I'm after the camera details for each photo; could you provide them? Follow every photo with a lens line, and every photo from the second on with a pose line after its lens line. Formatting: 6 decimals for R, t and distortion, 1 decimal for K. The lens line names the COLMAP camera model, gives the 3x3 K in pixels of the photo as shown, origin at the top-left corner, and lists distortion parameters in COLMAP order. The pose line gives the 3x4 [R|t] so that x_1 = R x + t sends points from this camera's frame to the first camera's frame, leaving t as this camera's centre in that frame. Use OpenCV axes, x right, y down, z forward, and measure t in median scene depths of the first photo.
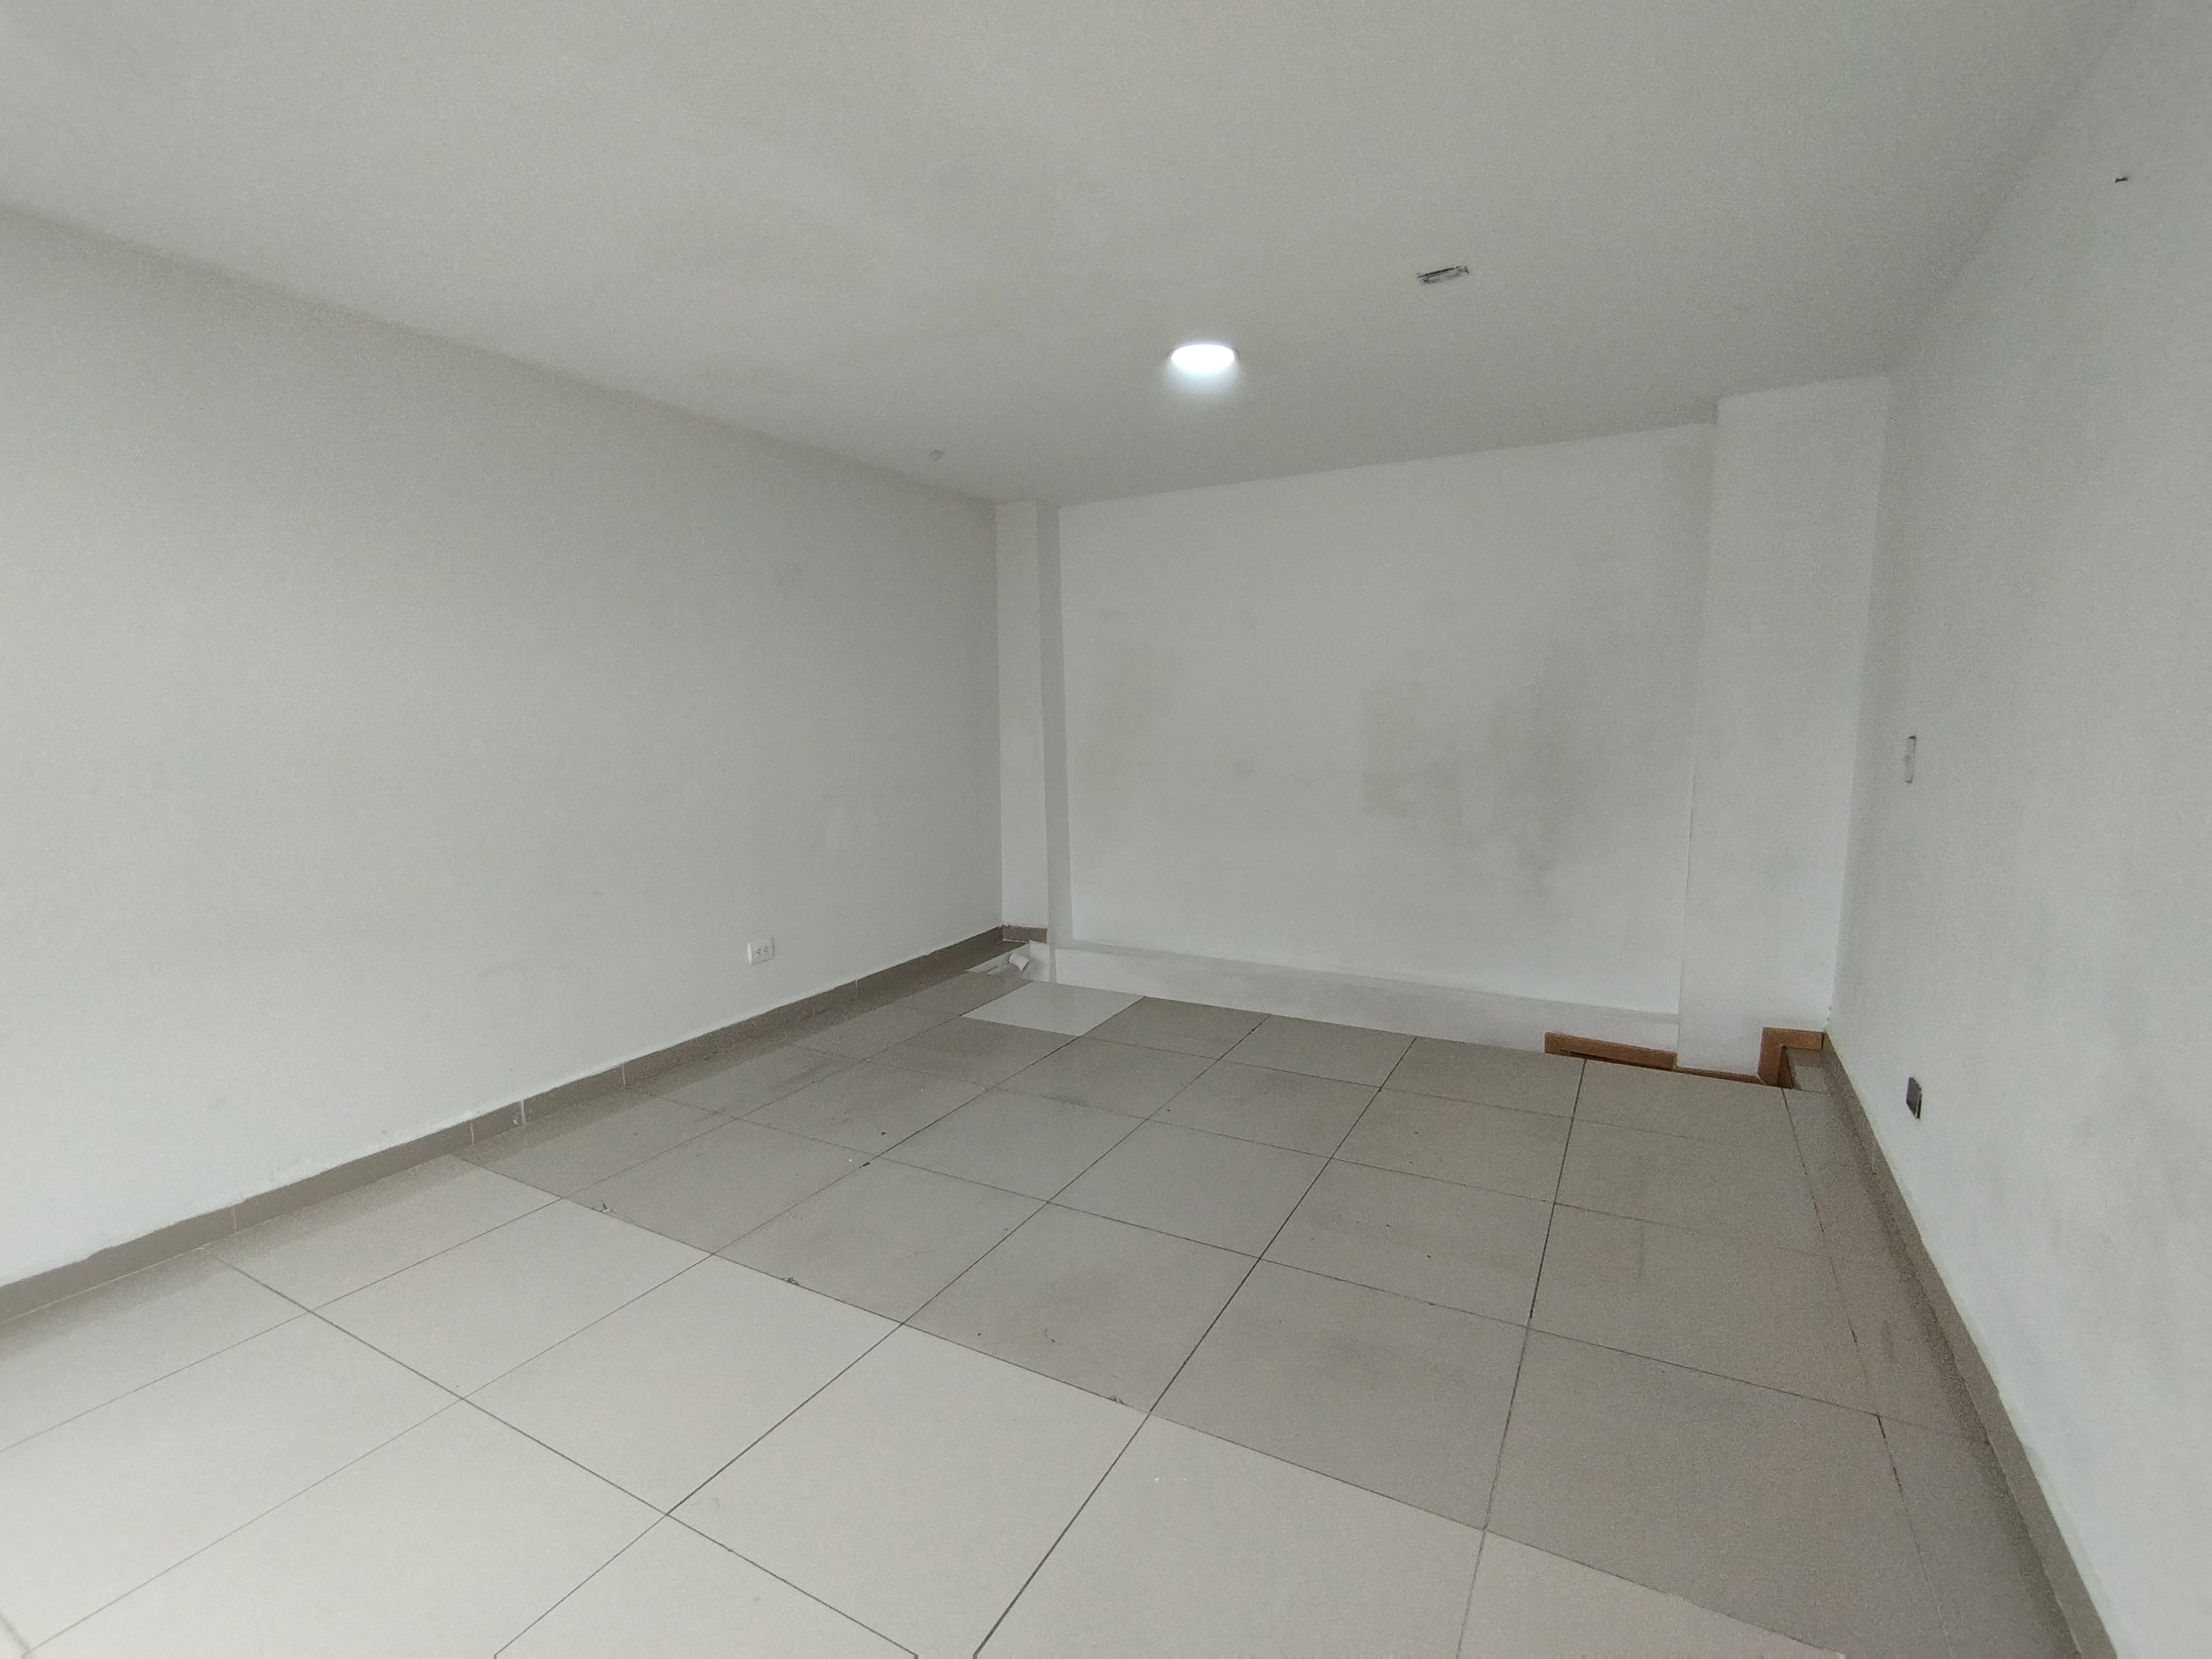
lens RADIAL K [[1007.6, 0, 1099.3], [0, 1007.6, 832.4], [0, 0, 1]] dist [0.000051, 0.000983]
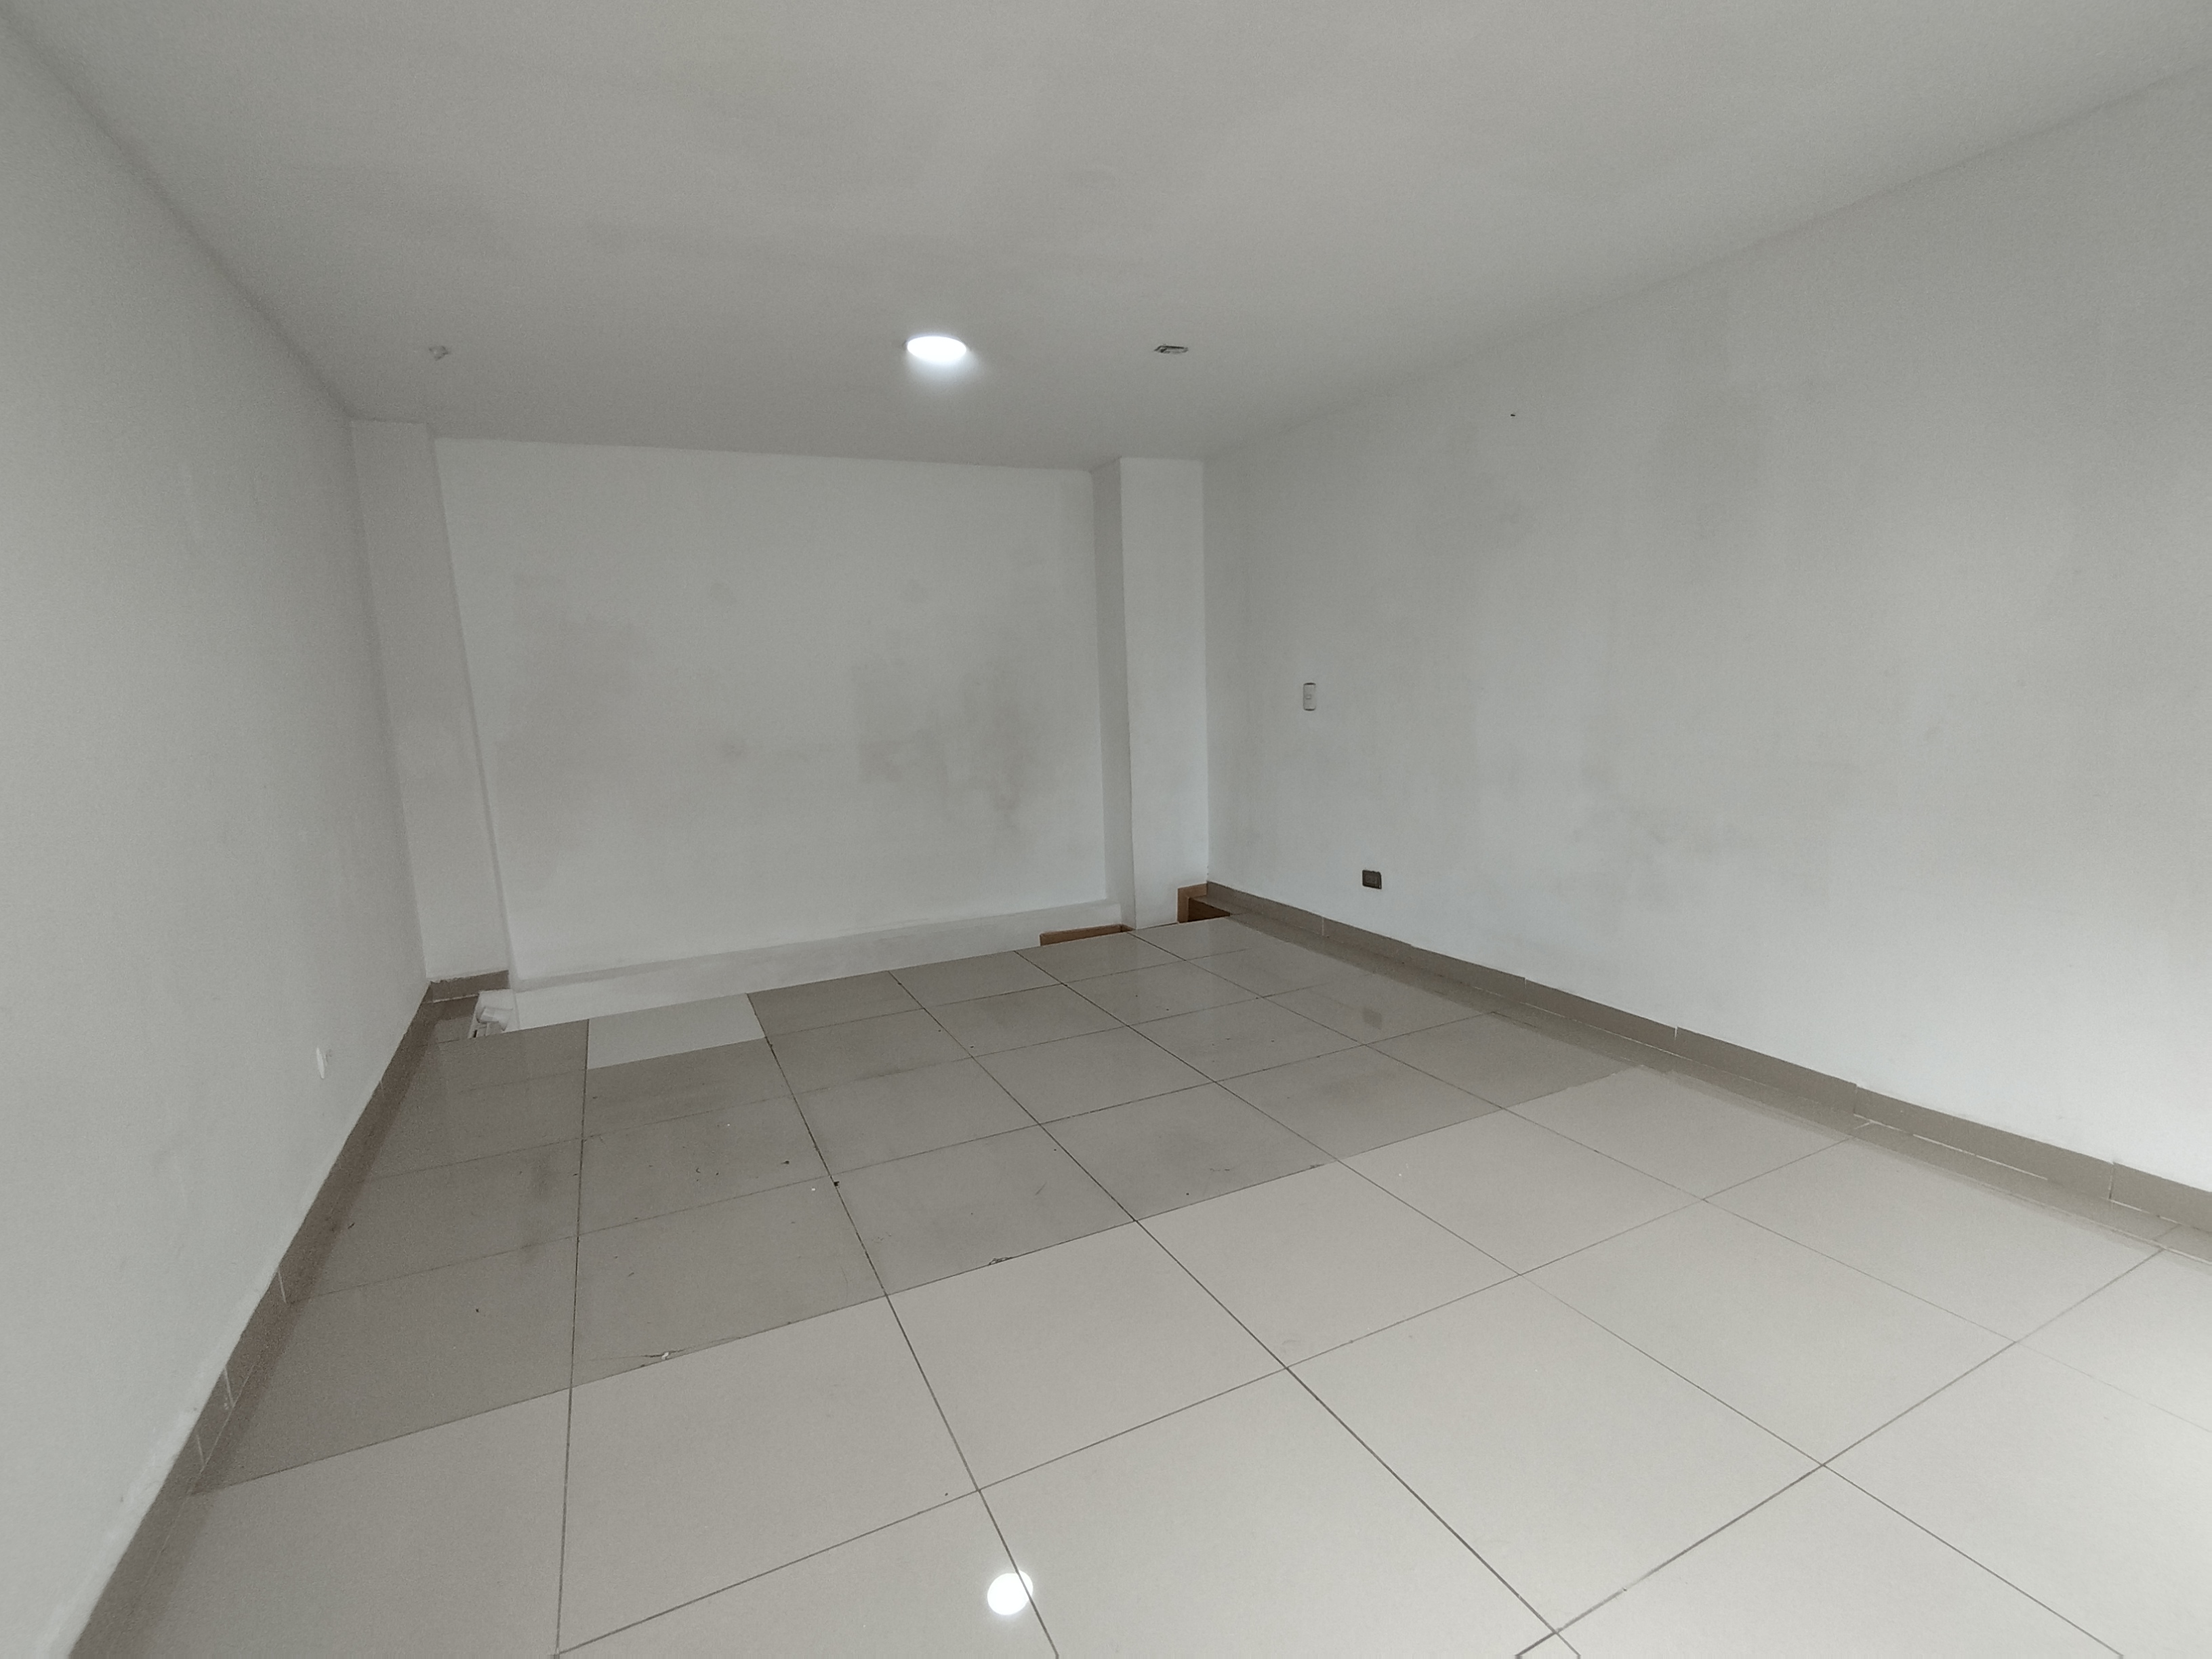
lens RADIAL K [[1002.9, 0, 1099.2], [0, 1002.9, 836.1], [0, 0, 1]] dist [-0.000391, 0.001126]
pose [[0.579692, -0.135770, 0.803445, -0.500756], [0.134757, 0.988417, 0.069799, -0.002410], [-0.803615, 0.067808, 0.591274, 0.175619]]
